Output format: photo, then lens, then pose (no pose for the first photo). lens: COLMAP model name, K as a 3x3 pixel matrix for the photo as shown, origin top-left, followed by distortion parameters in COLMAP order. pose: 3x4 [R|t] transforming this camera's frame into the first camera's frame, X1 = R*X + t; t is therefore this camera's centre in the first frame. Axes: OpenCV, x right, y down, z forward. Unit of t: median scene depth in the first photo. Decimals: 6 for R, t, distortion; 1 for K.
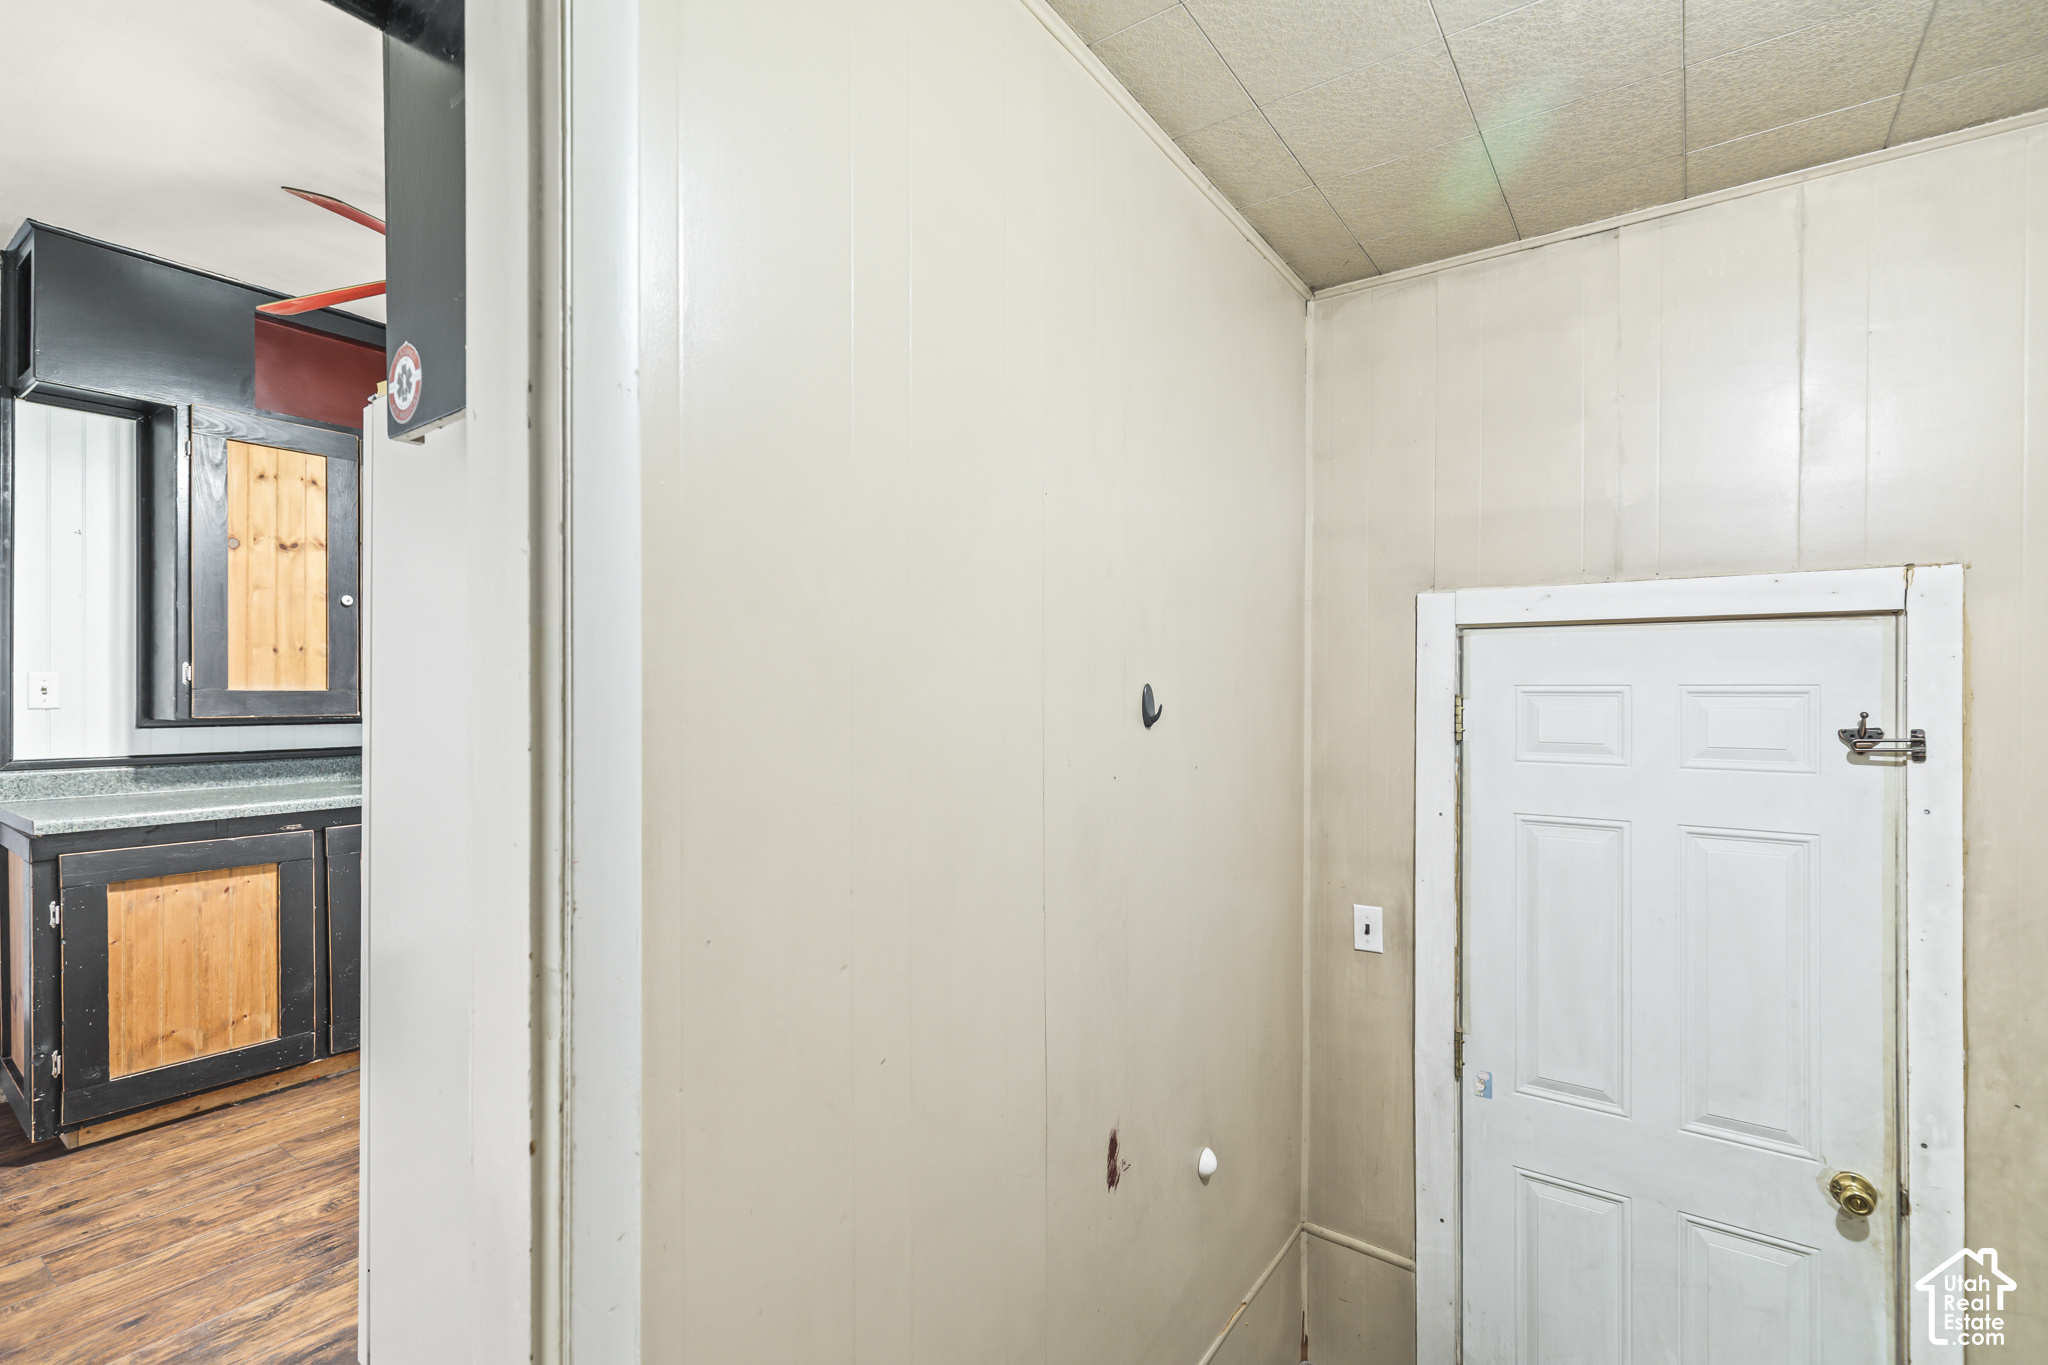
lens RADIAL K [[935.0, 0, 1030.5], [0, 935.0, 682.2], [0, 0, 1]] dist [0.003989, -0.000458]
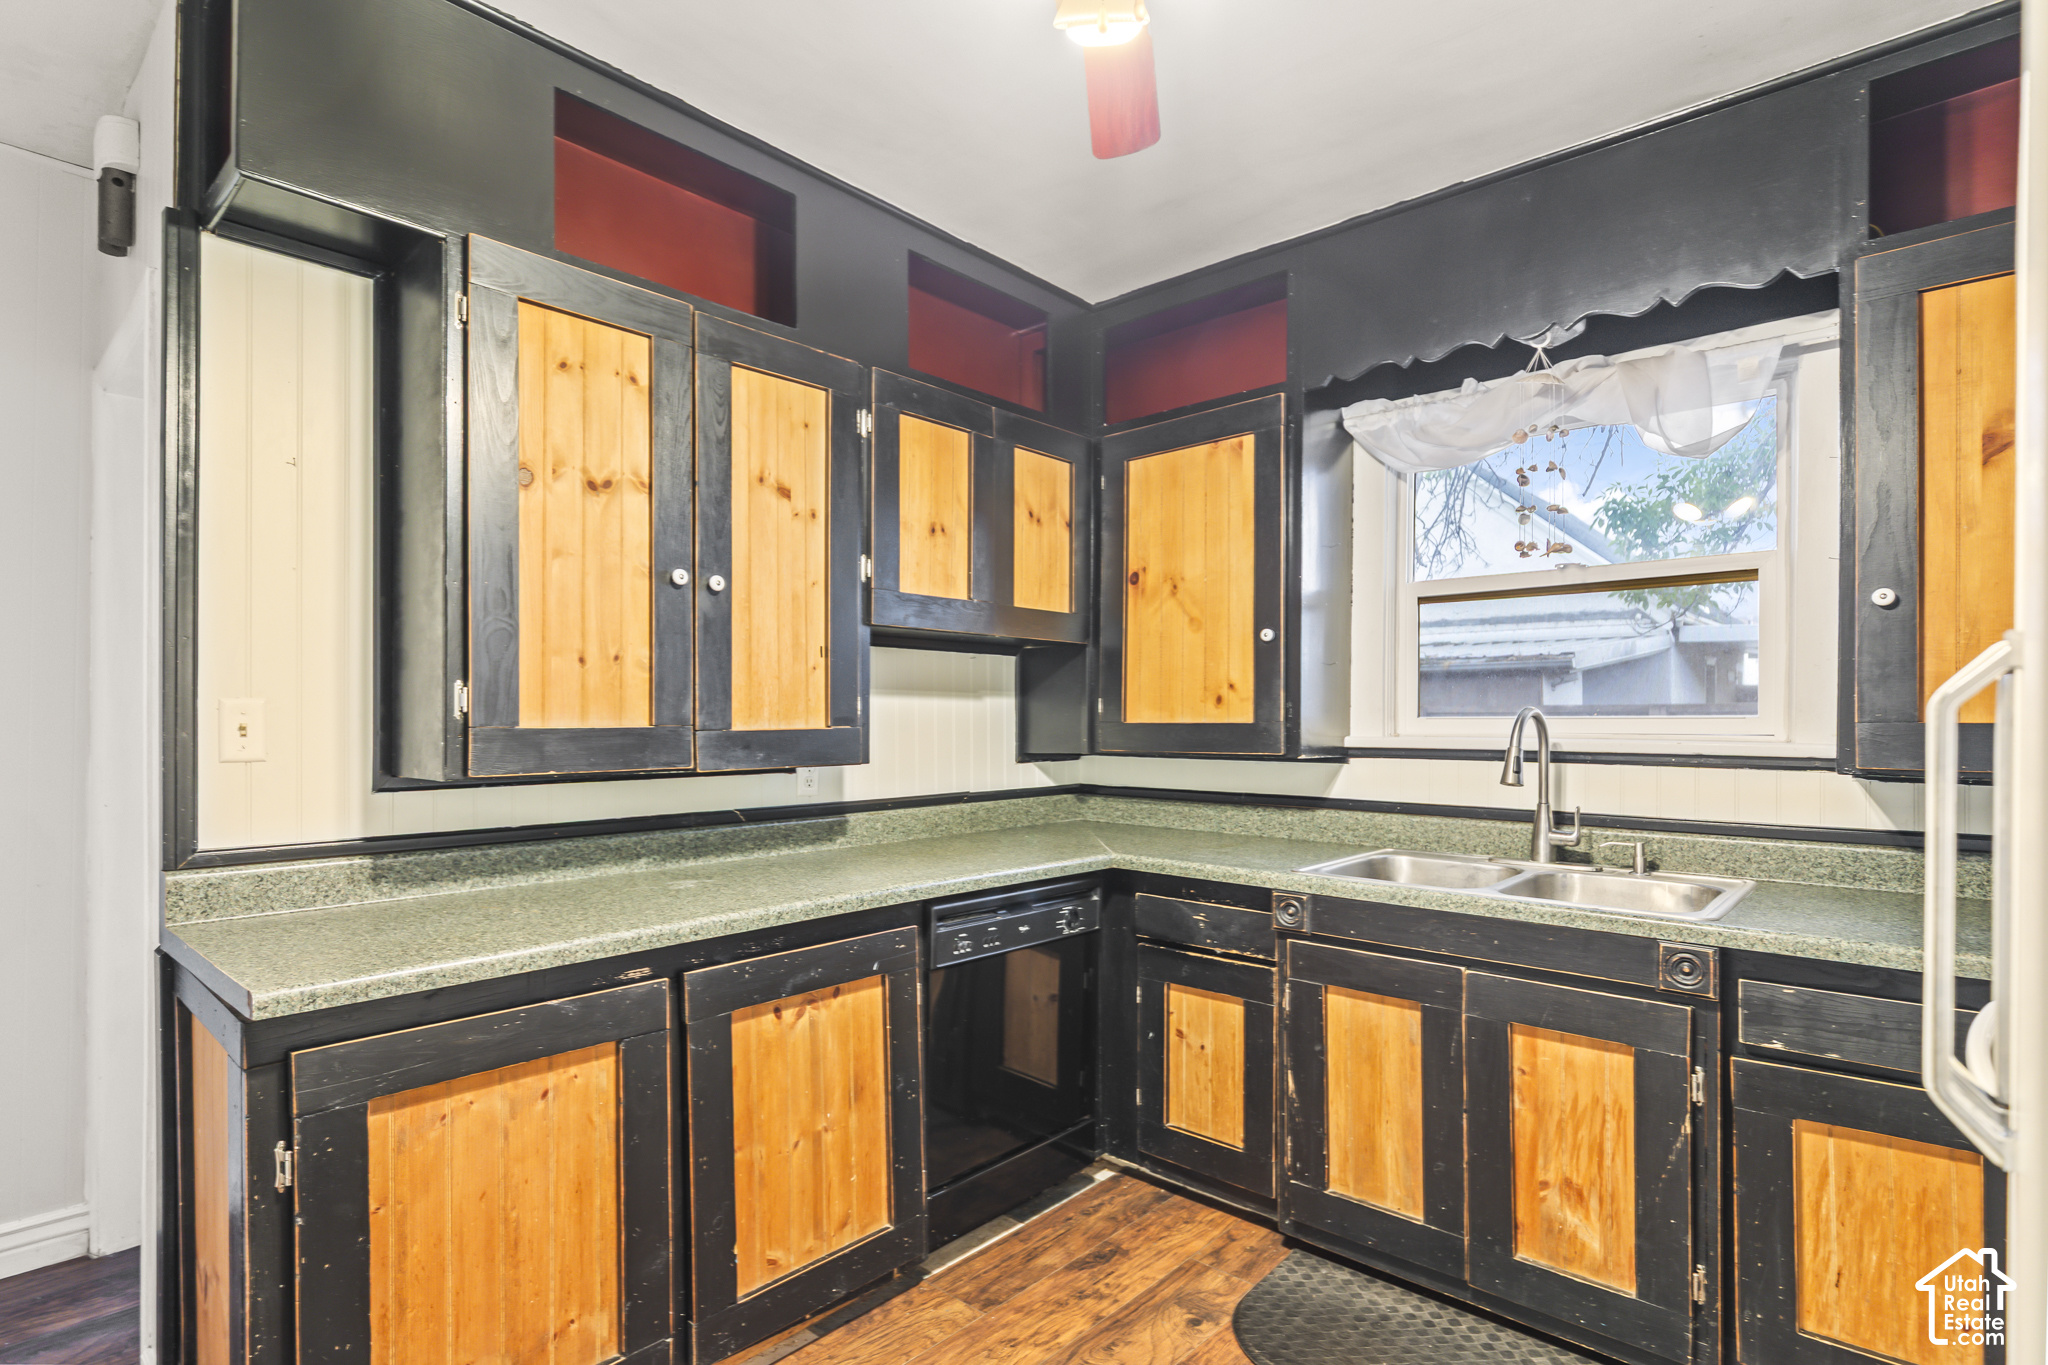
lens RADIAL K [[1041.4, 0, 1018.1], [0, 1041.4, 699.6], [0, 0, 1]] dist [-0.001708, 0.000810]
pose [[0.992111, -0.003030, -0.125322, -0.478922], [0.002679, 0.999992, -0.002971, -0.006774], [0.125330, 0.002612, 0.992112, 0.407207]]
